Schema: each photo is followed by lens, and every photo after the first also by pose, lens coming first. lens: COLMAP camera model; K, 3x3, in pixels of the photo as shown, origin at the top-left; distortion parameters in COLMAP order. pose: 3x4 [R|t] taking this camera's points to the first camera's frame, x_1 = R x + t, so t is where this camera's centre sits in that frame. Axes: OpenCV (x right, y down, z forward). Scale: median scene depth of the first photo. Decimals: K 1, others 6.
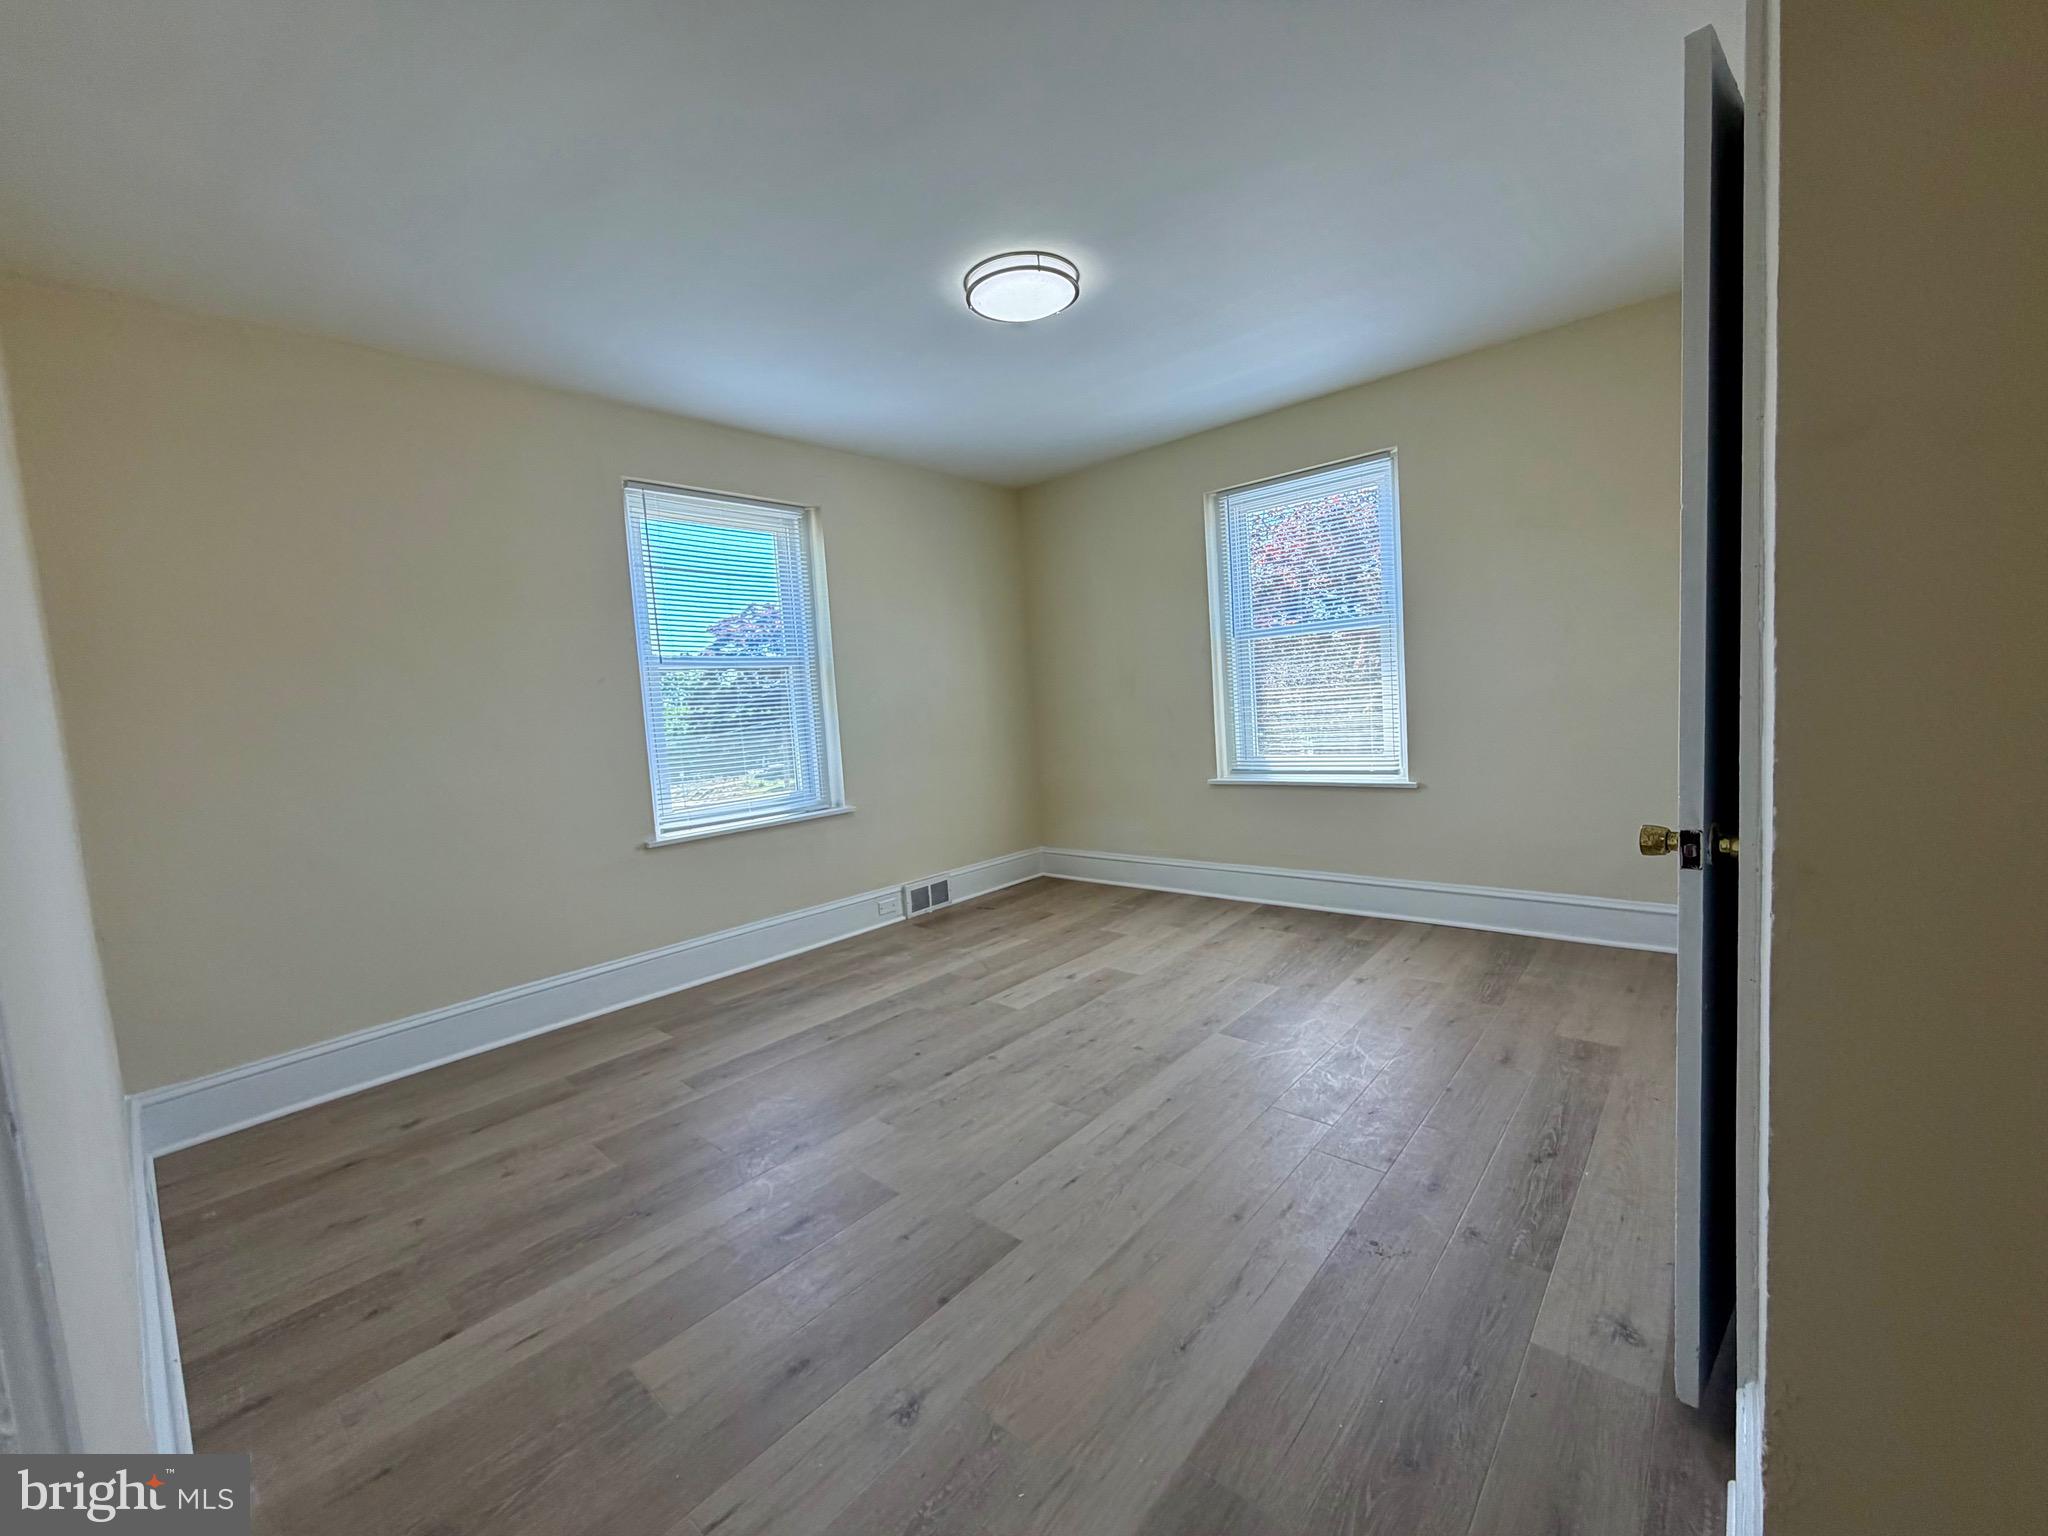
lens RADIAL K [[813.8, 0, 1024.9], [0, 813.8, 765.1], [0, 0, 1]] dist [-0.000191, 0.000096]
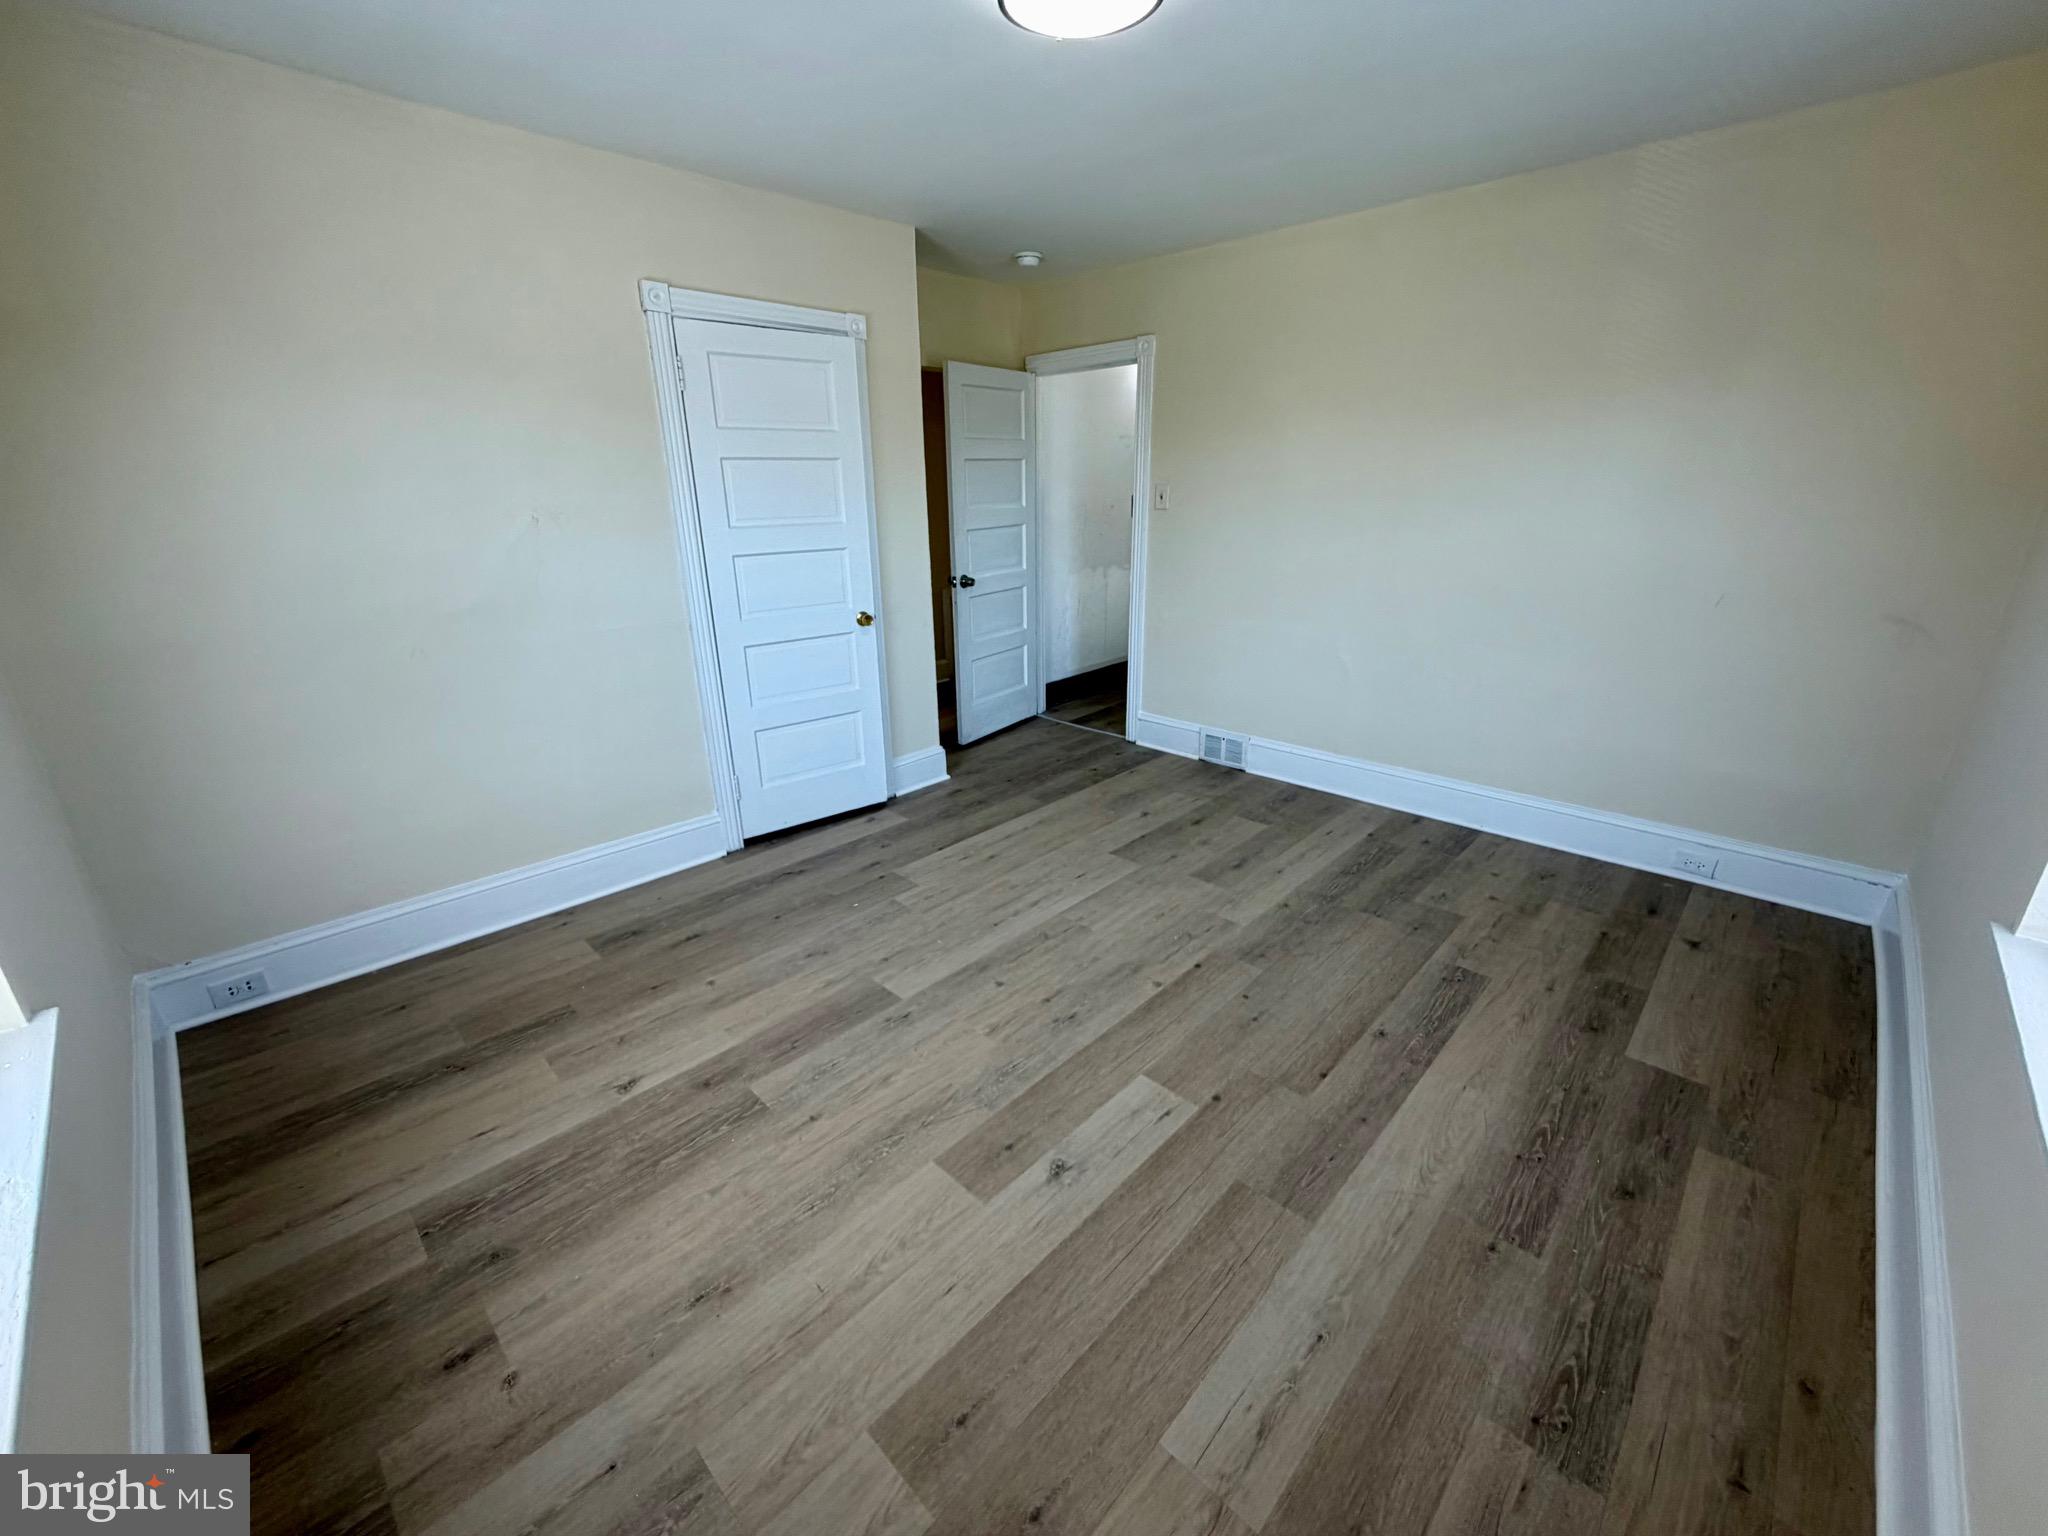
lens RADIAL K [[813.8, 0, 1020.7], [0, 813.8, 768.1], [0, 0, 1]] dist [-0.000191, 0.000096]
pose [[-0.995592, 0.057814, 0.073848, 0.028235], [0.083354, 0.906381, 0.414156, -0.224352], [-0.042991, 0.418486, -0.907205, 1.504476]]
